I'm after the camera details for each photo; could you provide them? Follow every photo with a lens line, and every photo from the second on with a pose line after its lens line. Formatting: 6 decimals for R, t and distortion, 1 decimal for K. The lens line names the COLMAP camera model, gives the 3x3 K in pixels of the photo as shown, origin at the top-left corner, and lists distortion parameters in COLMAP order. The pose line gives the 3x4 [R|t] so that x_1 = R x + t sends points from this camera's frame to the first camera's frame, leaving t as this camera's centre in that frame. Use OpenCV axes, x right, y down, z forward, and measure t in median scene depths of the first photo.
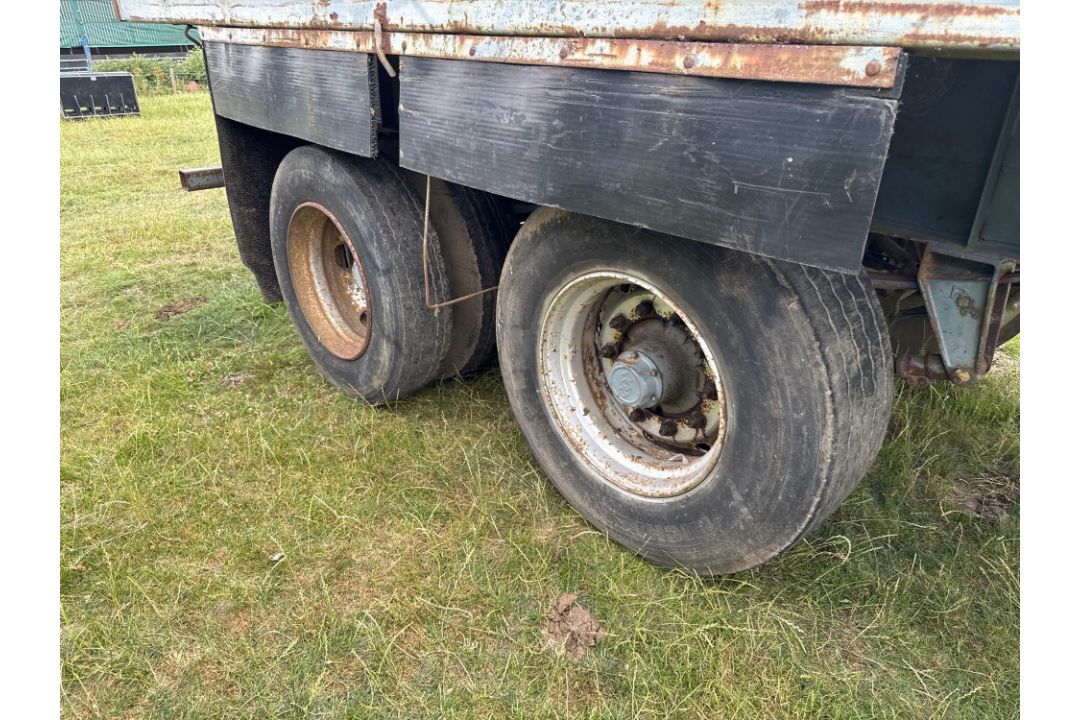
lens RADIAL K [[676.1, 0, 547.3], [0, 676.1, 358.5], [0, 0, 1]] dist [0.047436, -0.074741]
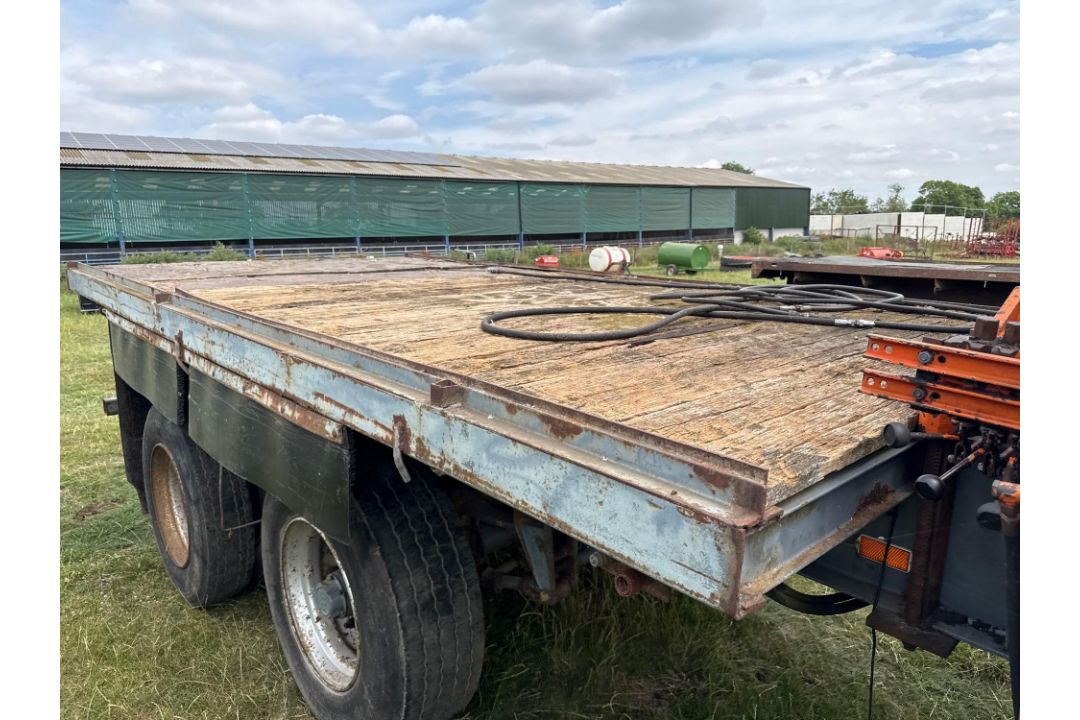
lens RADIAL K [[676.1, 0, 547.3], [0, 676.1, 358.5], [0, 0, 1]] dist [0.047436, -0.074741]
pose [[0.999933, -0.001491, -0.011475, 0.515905], [-0.001351, 0.969830, -0.243777, -0.087949], [0.011492, 0.243776, 0.969763, -0.379778]]
